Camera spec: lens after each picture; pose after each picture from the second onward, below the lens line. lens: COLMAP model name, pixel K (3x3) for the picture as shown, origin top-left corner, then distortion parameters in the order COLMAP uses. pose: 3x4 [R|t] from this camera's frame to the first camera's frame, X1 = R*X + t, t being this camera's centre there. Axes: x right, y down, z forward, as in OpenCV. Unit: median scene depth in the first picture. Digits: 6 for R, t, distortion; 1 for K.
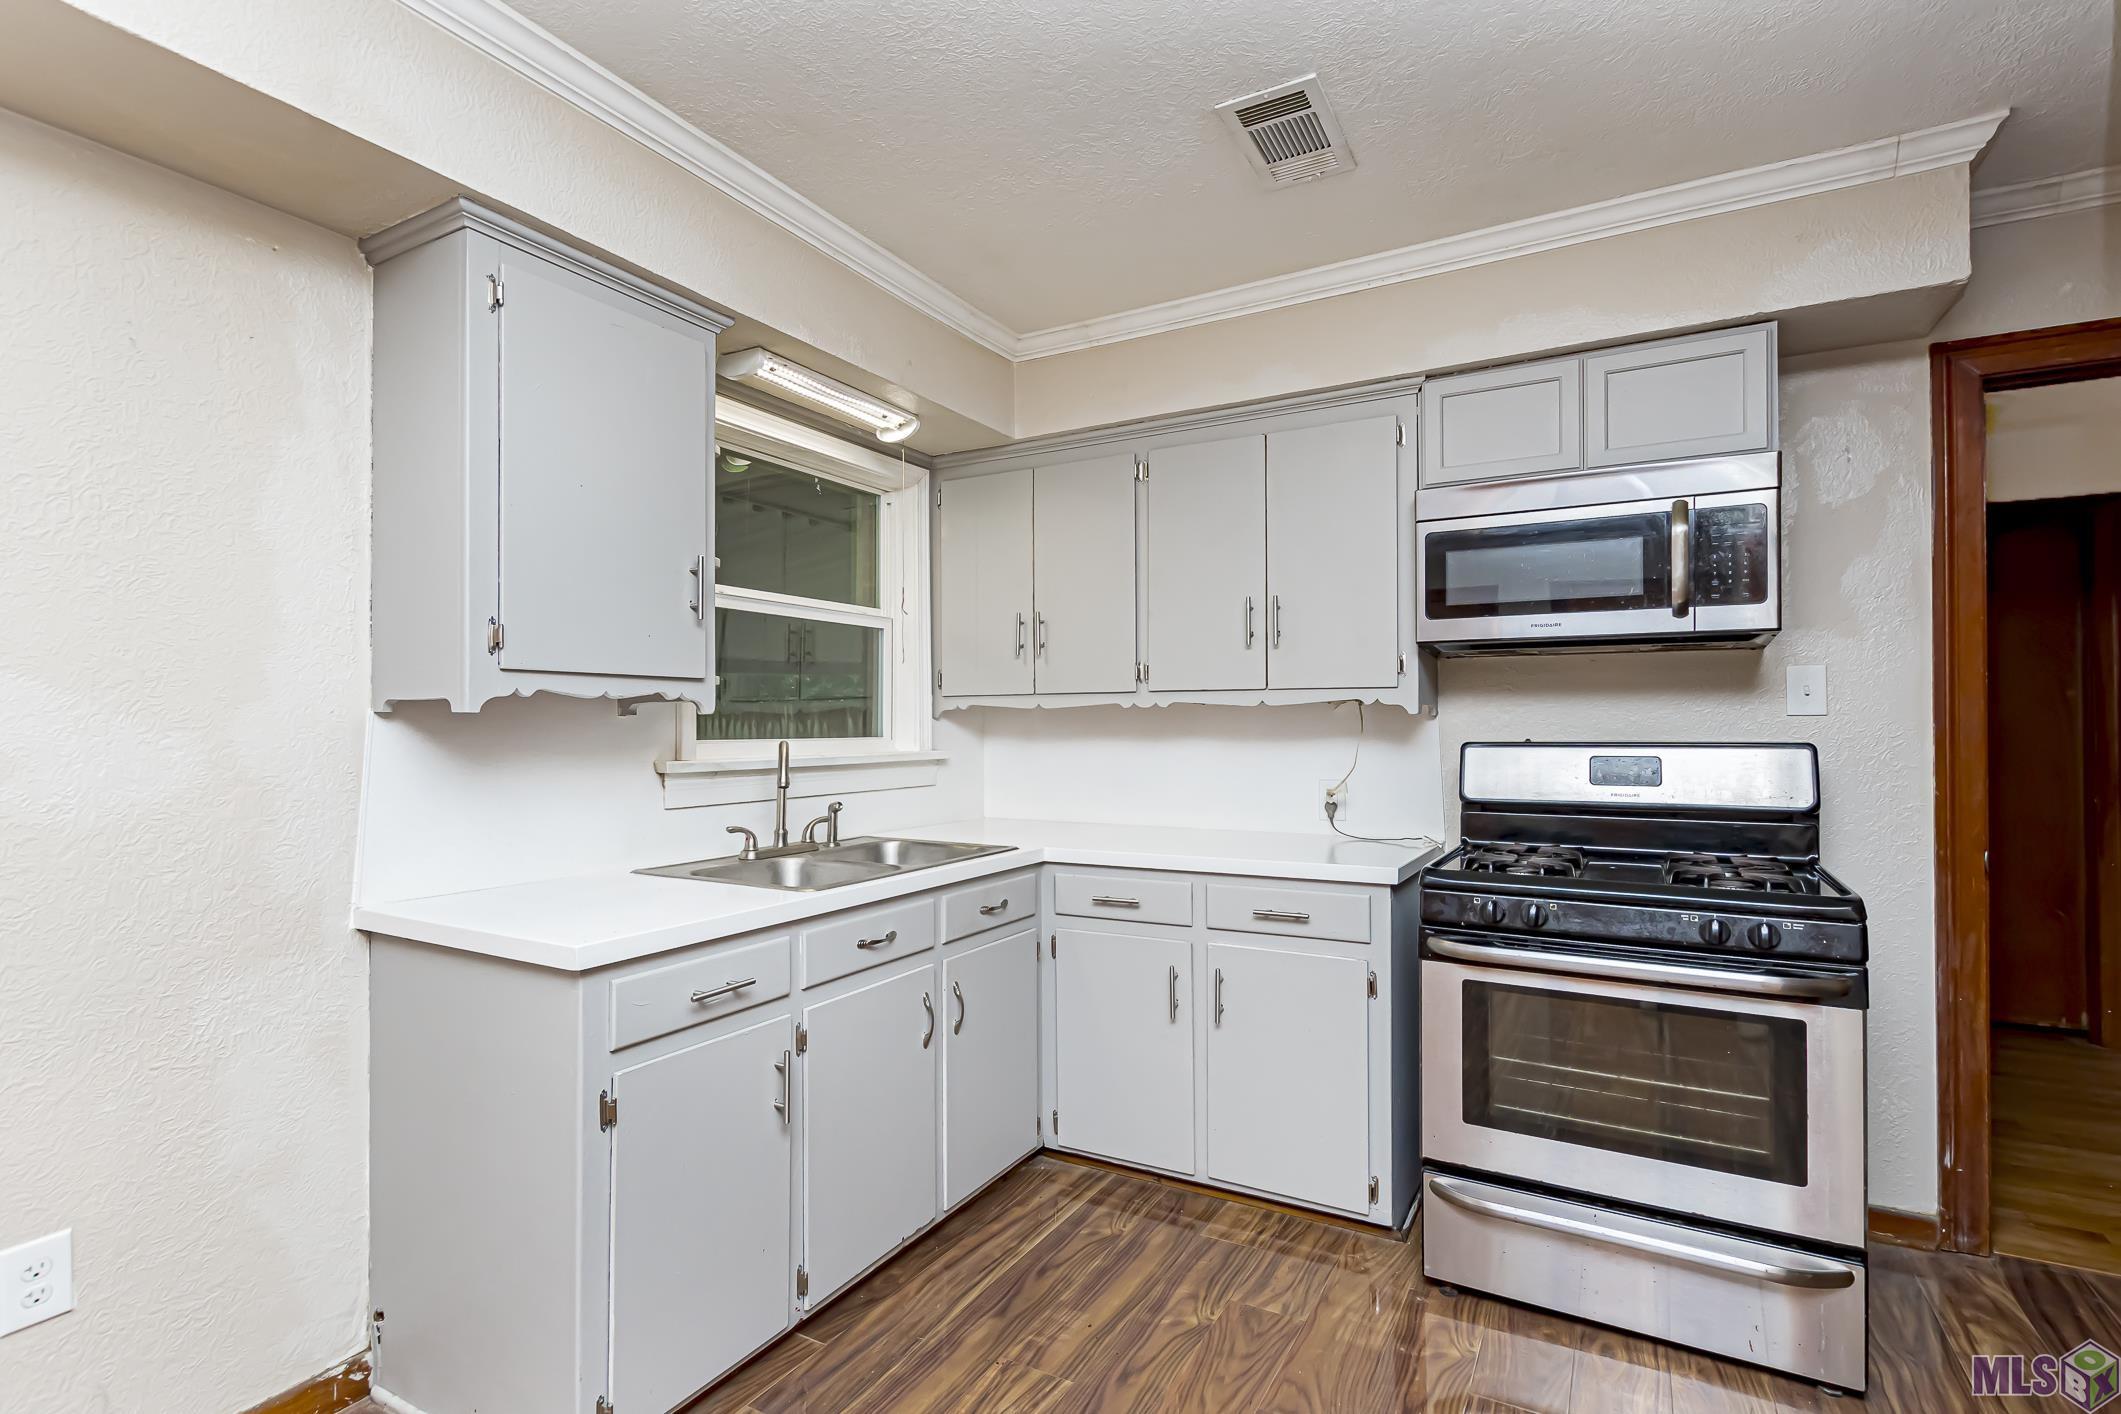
lens RADIAL K [[997.1, 0, 1068.4], [0, 997.1, 716.3], [0, 0, 1]] dist [0.004923, -0.002086]
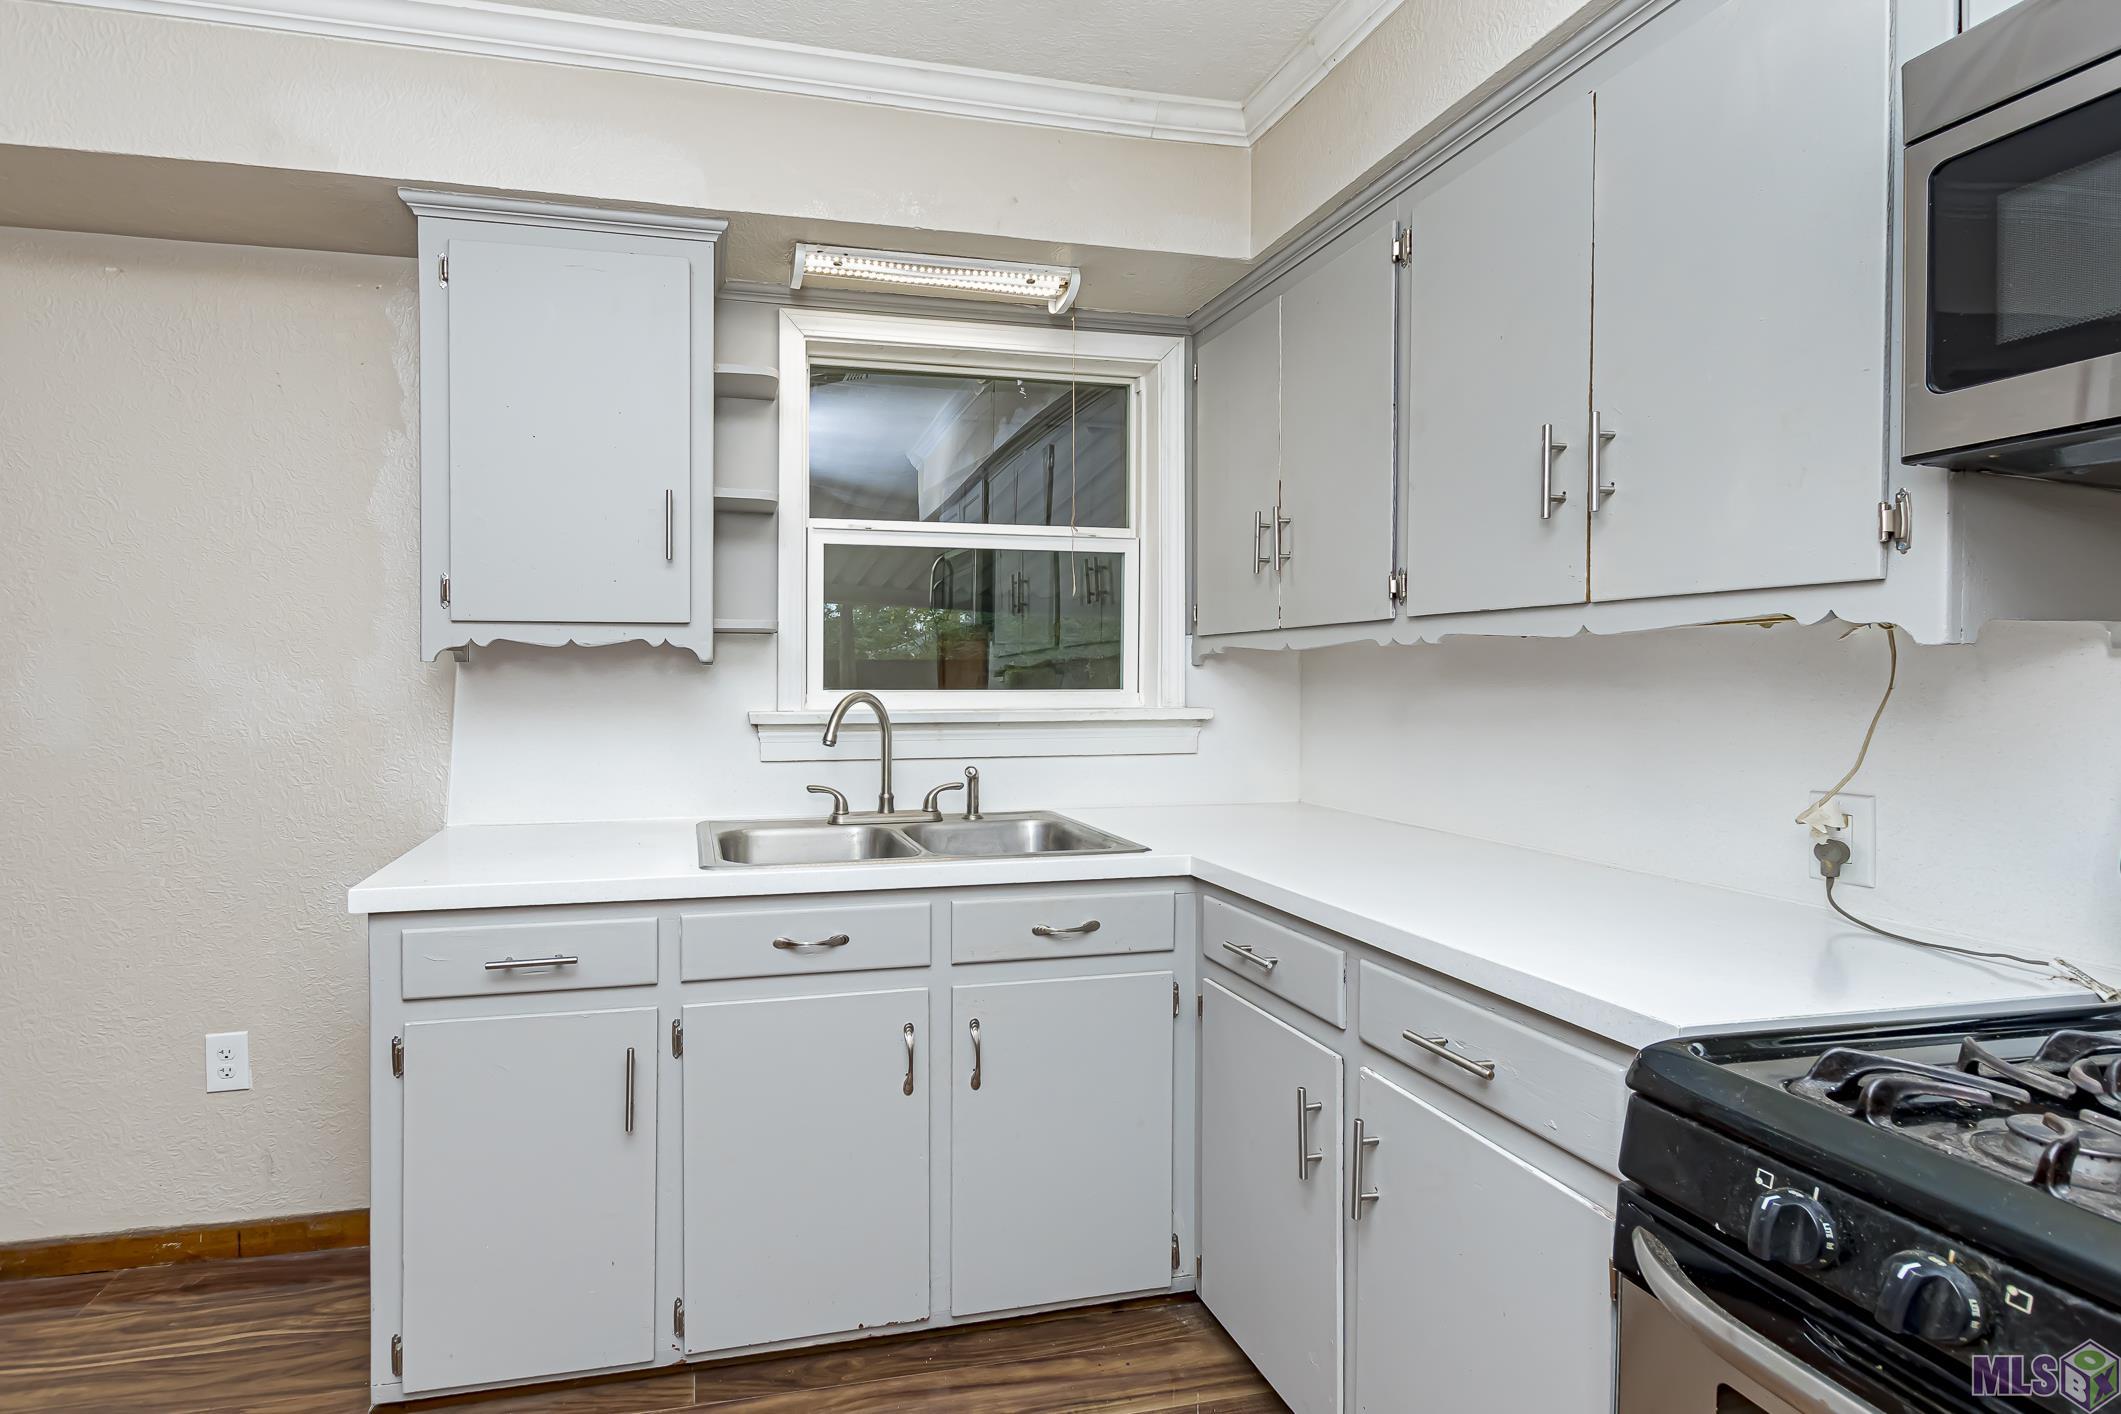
lens RADIAL K [[997.1, 0, 1054.2], [0, 997.1, 690.8], [0, 0, 1]] dist [0.004923, -0.002086]
pose [[0.665831, 0.013683, -0.745977, 0.471763], [0.004471, 0.999741, 0.022328, 0.005011], [0.746089, -0.018202, 0.665597, 0.545932]]
